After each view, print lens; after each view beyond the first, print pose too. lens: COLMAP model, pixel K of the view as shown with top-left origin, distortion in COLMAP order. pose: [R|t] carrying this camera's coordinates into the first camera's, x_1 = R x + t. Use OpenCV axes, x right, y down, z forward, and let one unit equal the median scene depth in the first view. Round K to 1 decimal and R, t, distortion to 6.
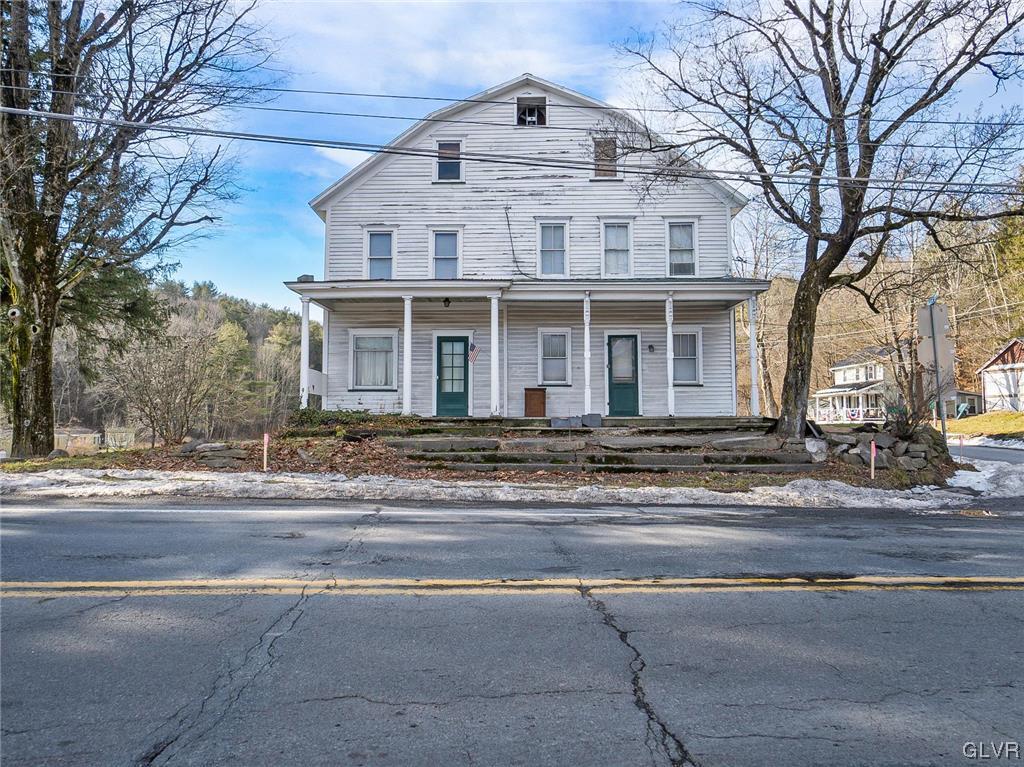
lens RADIAL K [[628.1, 0, 512.0], [0, 628.1, 383.5], [0, 0, 1]] dist [-0.006098, -0.000990]
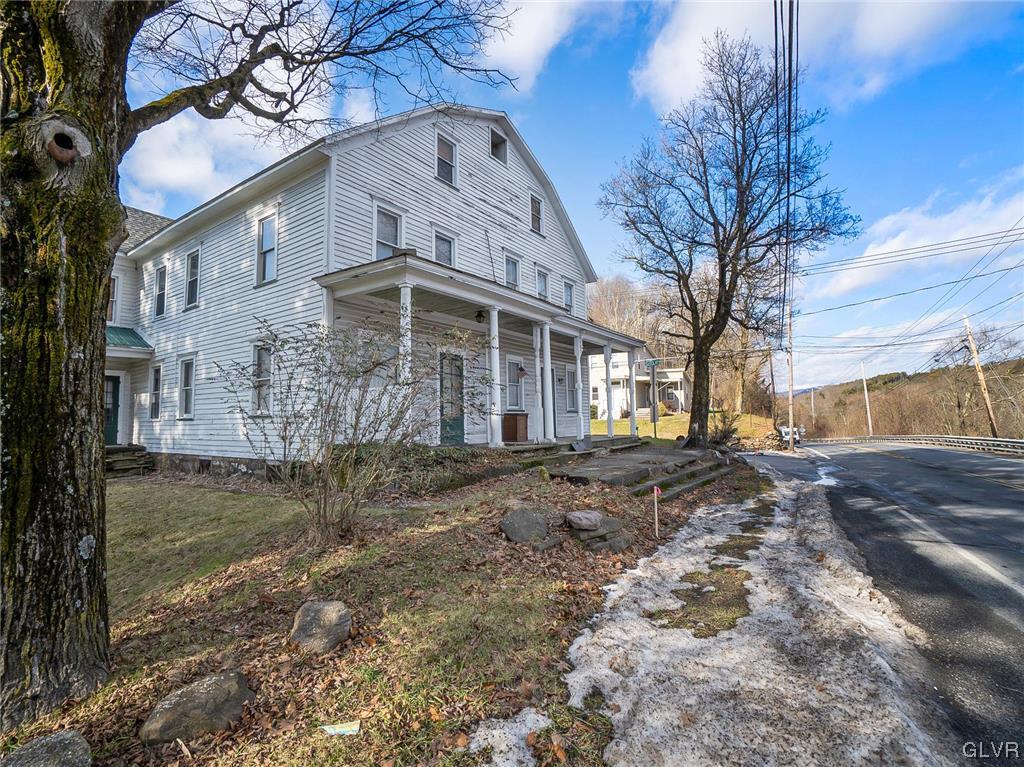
lens RADIAL K [[502.2, 0, 503.1], [0, 502.2, 377.5], [0, 0, 1]] dist [-0.042392, 0.000933]
pose [[0.568283, 0.065767, 0.820201, -0.634139], [-0.030906, 0.997803, -0.058594, -0.002323], [-0.822253, 0.007949, 0.569067, 0.535166]]
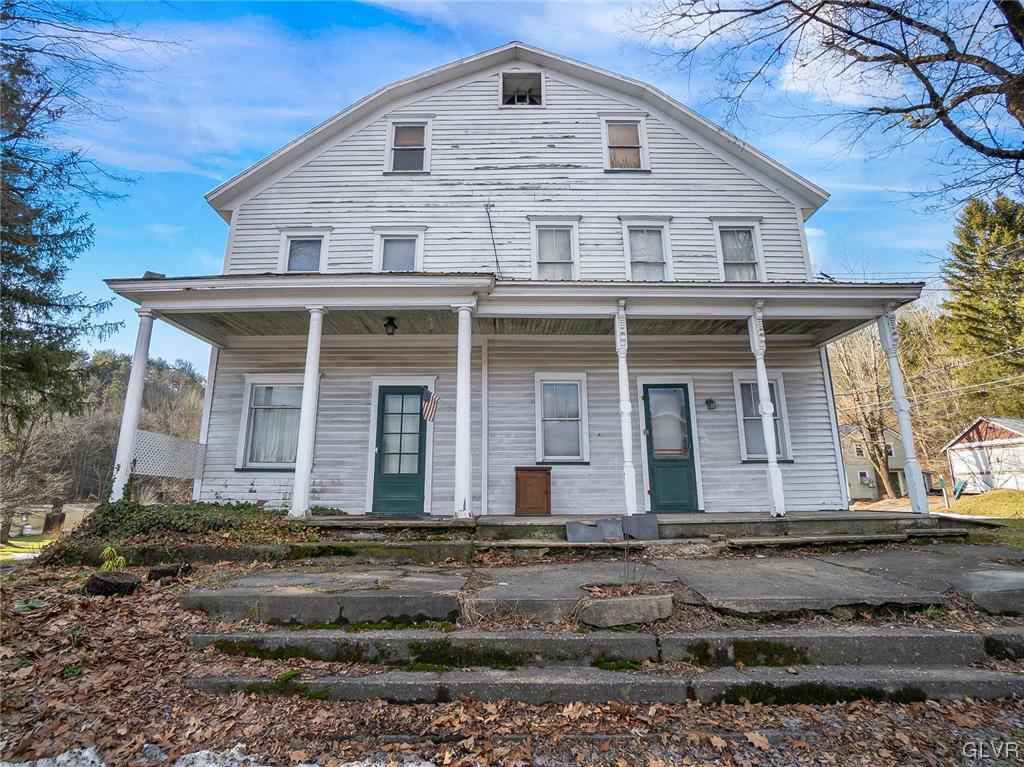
lens RADIAL K [[502.2, 0, 503.1], [0, 502.2, 377.5], [0, 0, 1]] dist [-0.042392, 0.000933]
pose [[0.999939, 0.002052, 0.010814, 0.002824], [-0.000143, 0.984809, -0.173643, 0.005990], [-0.011006, 0.173631, 0.984749, 0.490090]]
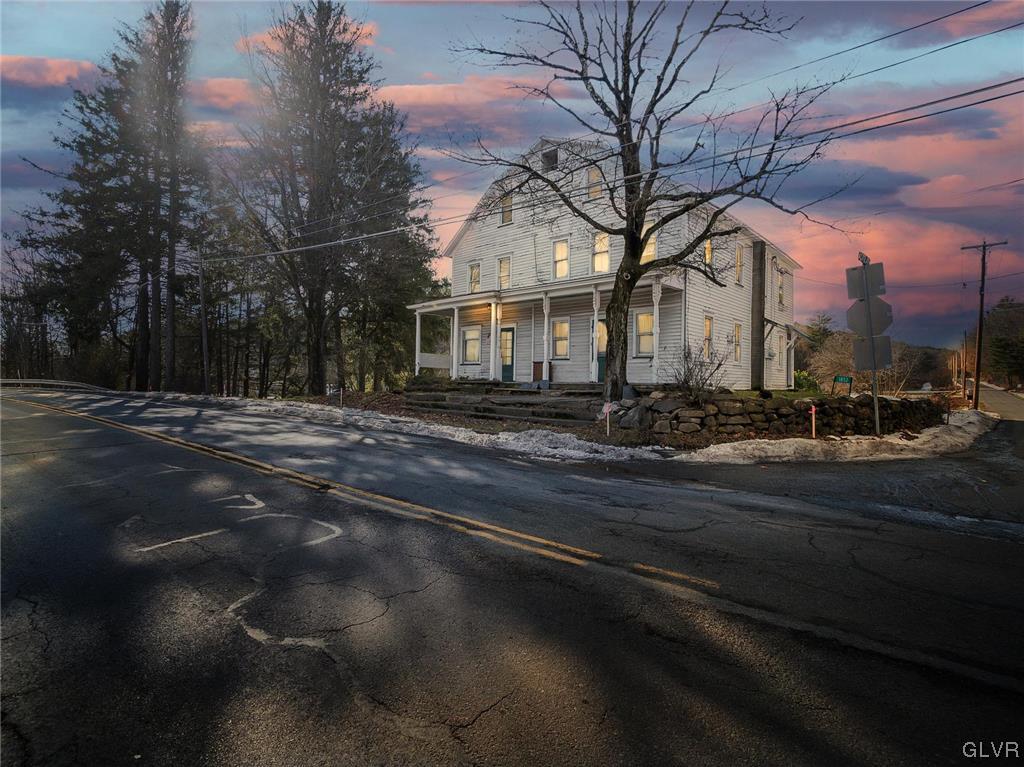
lens RADIAL K [[502.2, 0, 503.1], [0, 502.2, 377.5], [0, 0, 1]] dist [-0.042392, 0.000933]
pose [[0.731097, 0.006482, -0.682243, 0.722306], [0.022517, 0.999181, 0.033624, 0.003036], [0.681902, -0.039945, 0.730352, 0.111344]]
